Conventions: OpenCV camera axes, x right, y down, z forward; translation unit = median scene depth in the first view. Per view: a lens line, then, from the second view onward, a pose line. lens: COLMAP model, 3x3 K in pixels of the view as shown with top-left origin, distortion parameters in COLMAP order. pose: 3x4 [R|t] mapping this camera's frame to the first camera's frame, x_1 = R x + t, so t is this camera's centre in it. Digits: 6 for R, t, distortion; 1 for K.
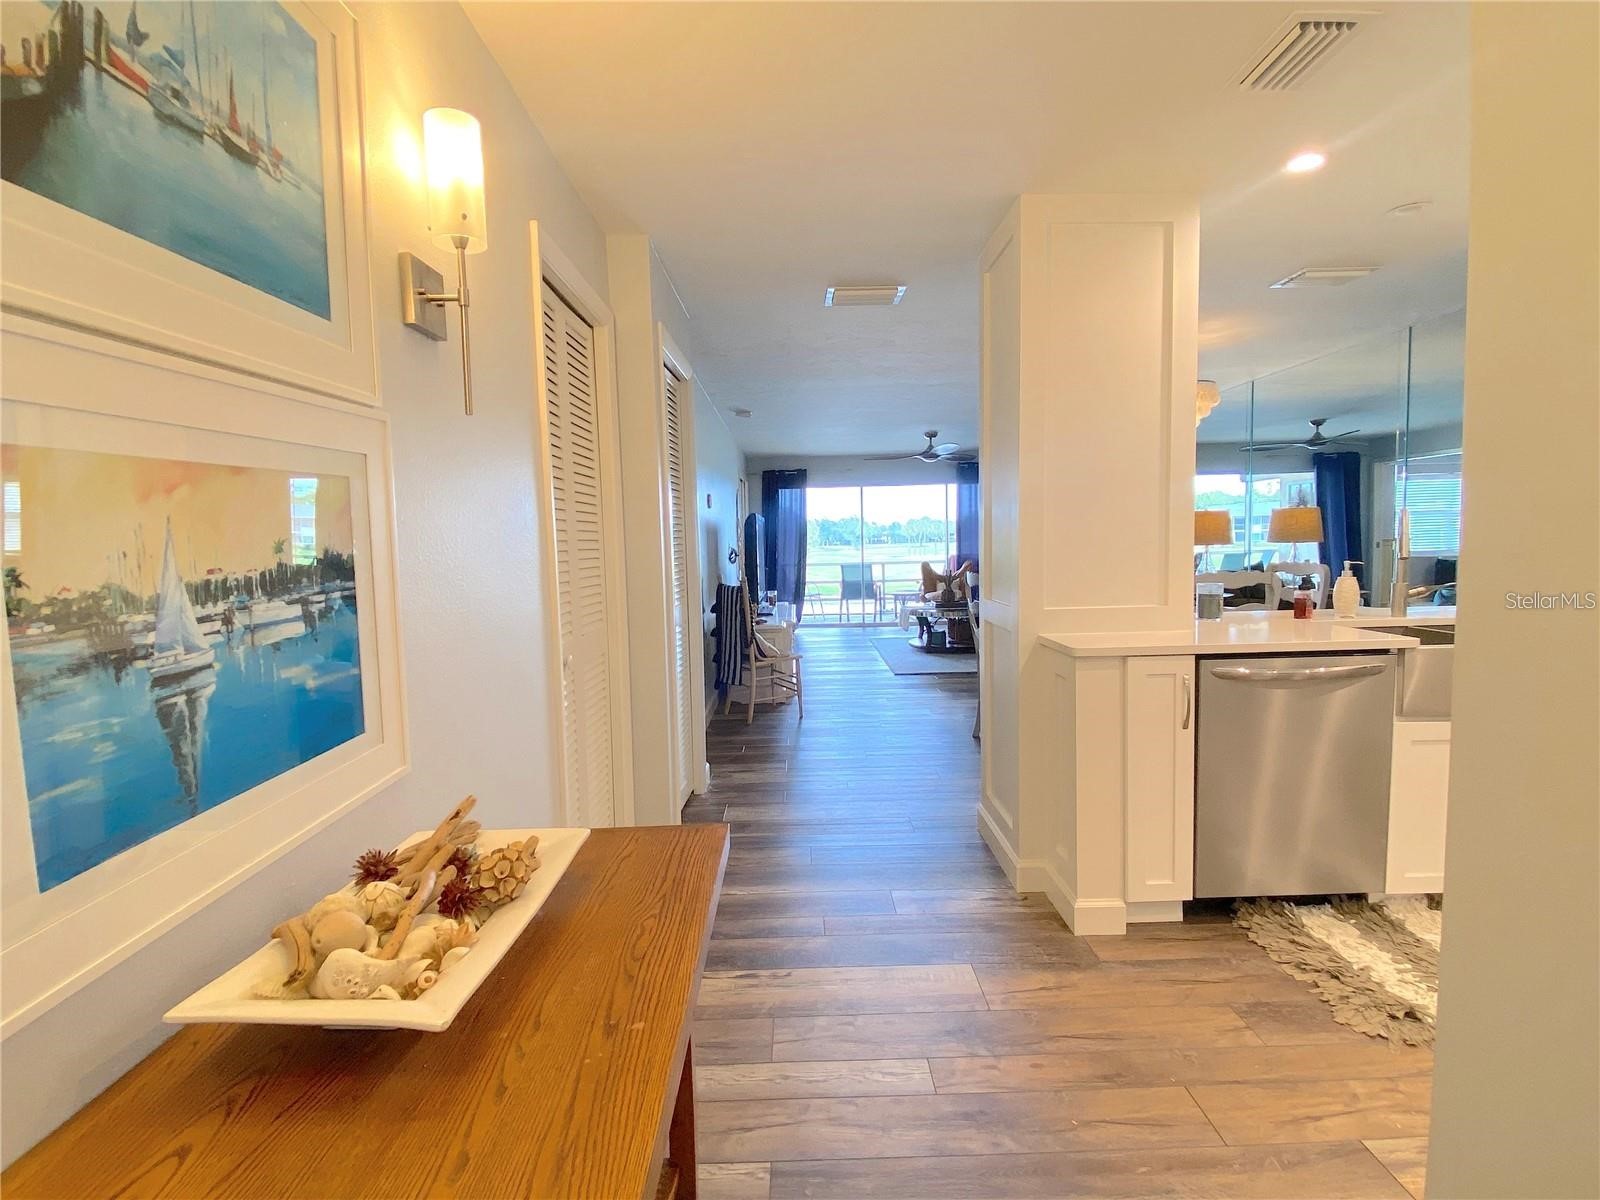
lens RADIAL K [[765.5, 0, 800.0], [0, 765.5, 600.0], [0, 0, 1]] dist [-0.020348, -0.002276]
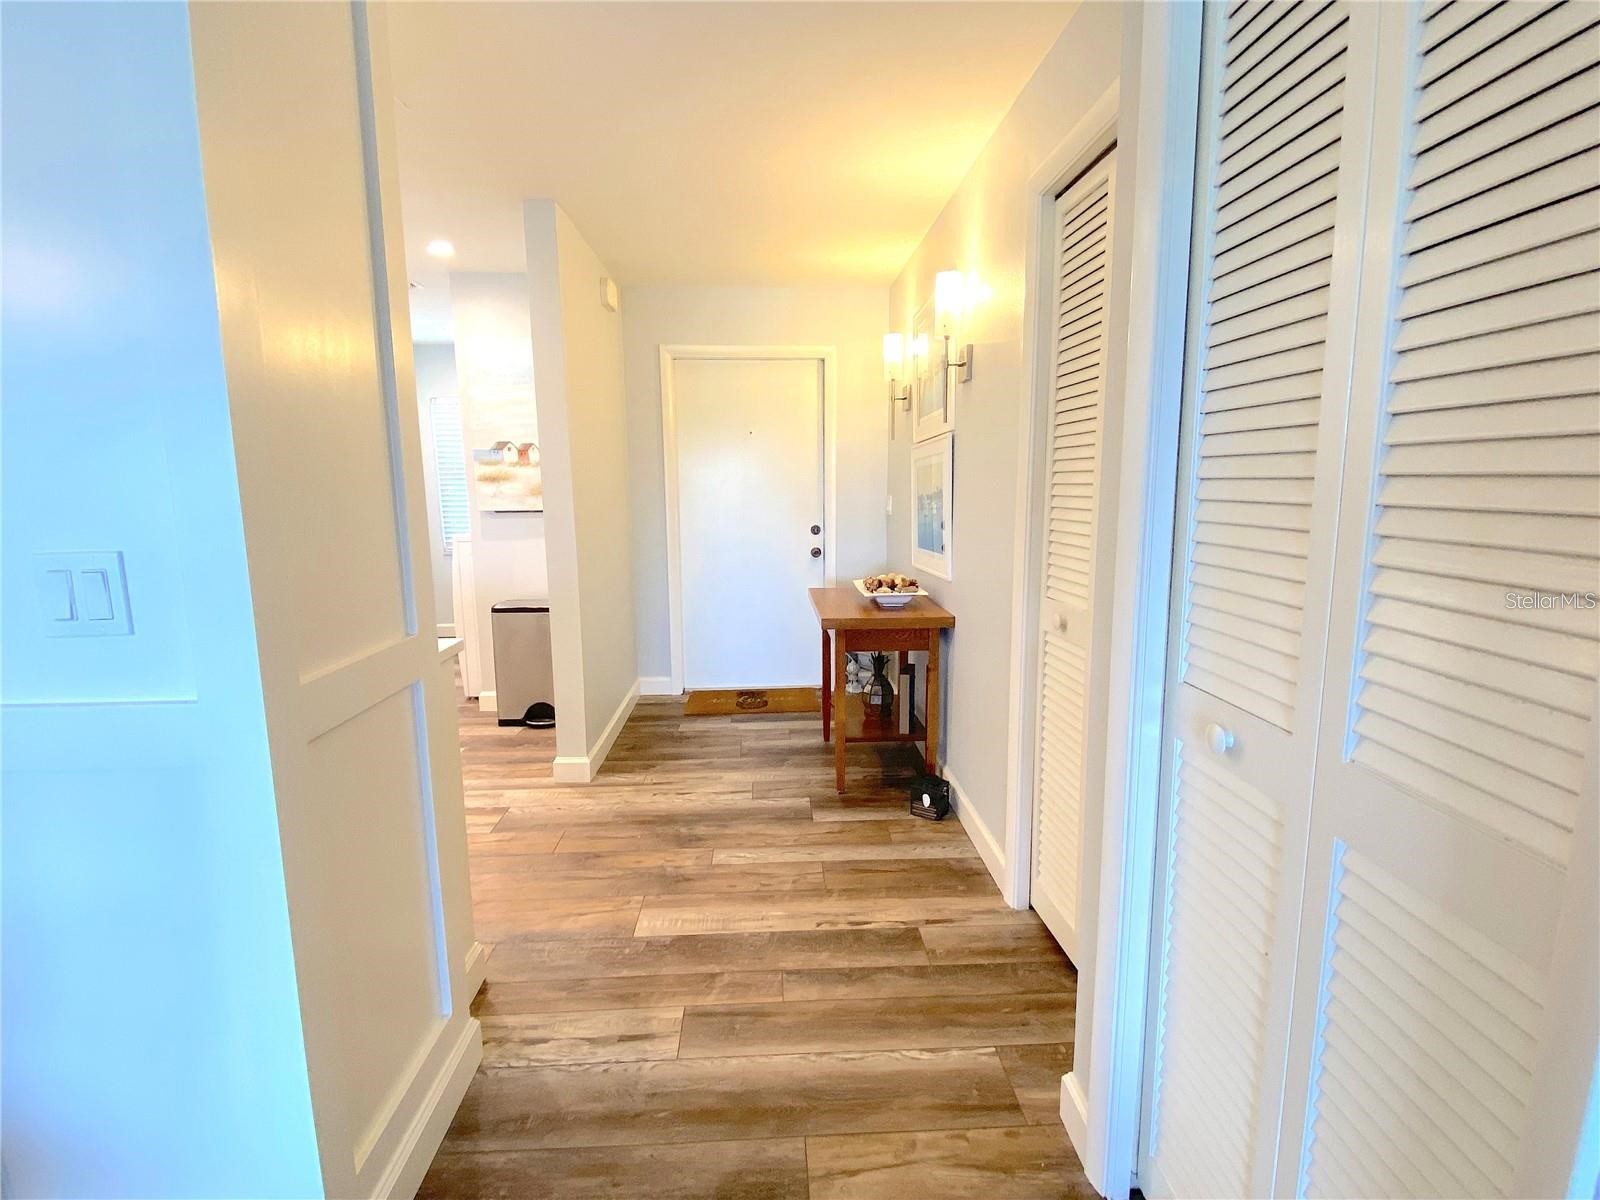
lens RADIAL K [[765.5, 0, 800.0], [0, 765.5, 600.0], [0, 0, 1]] dist [-0.020348, -0.002276]
pose [[-0.998661, 0.034291, -0.038723, 0.032625], [0.024337, 0.972122, 0.233207, -0.157762], [0.045640, 0.231953, -0.971656, 1.776172]]
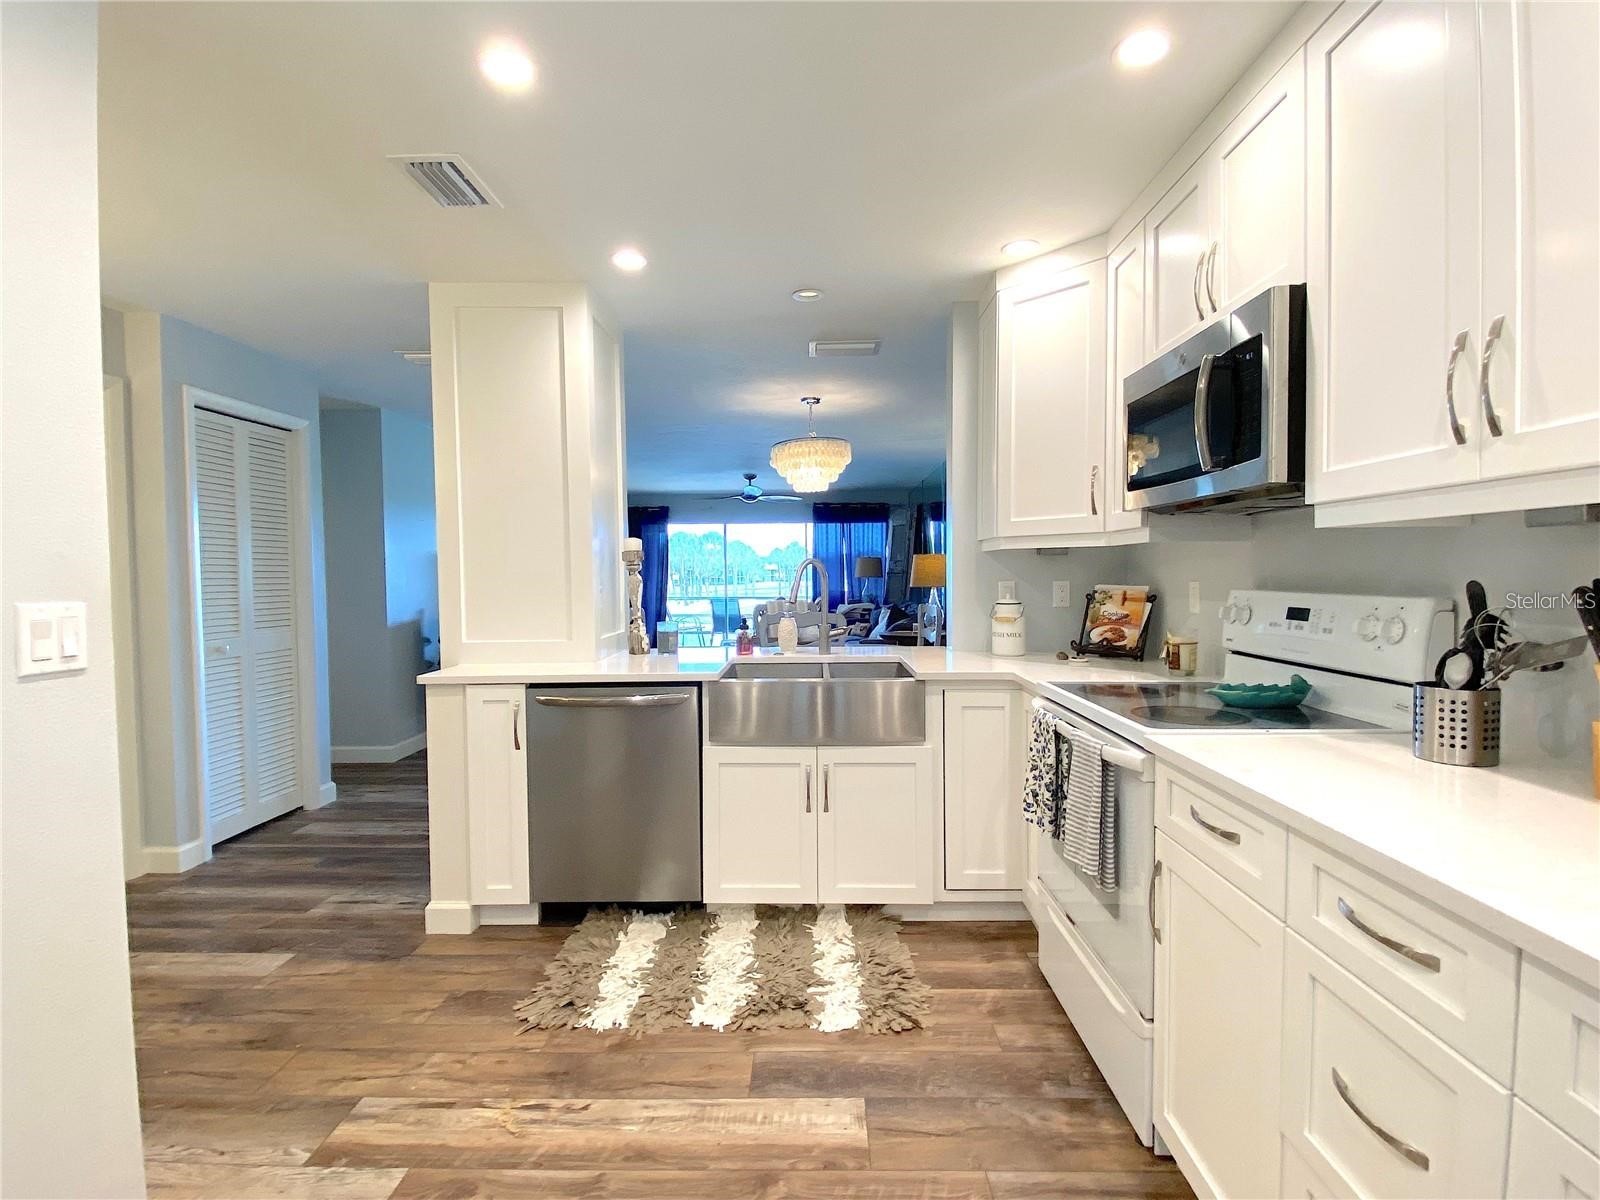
lens RADIAL K [[765.0, 0, 819.2], [0, 765.0, 593.2], [0, 0, 1]] dist [0.001319, -0.014757]
pose [[0.999914, 0.011661, -0.005949, 0.965239], [-0.011945, 0.998671, -0.050141, -0.013873], [0.005356, 0.050208, 0.998724, -0.155558]]
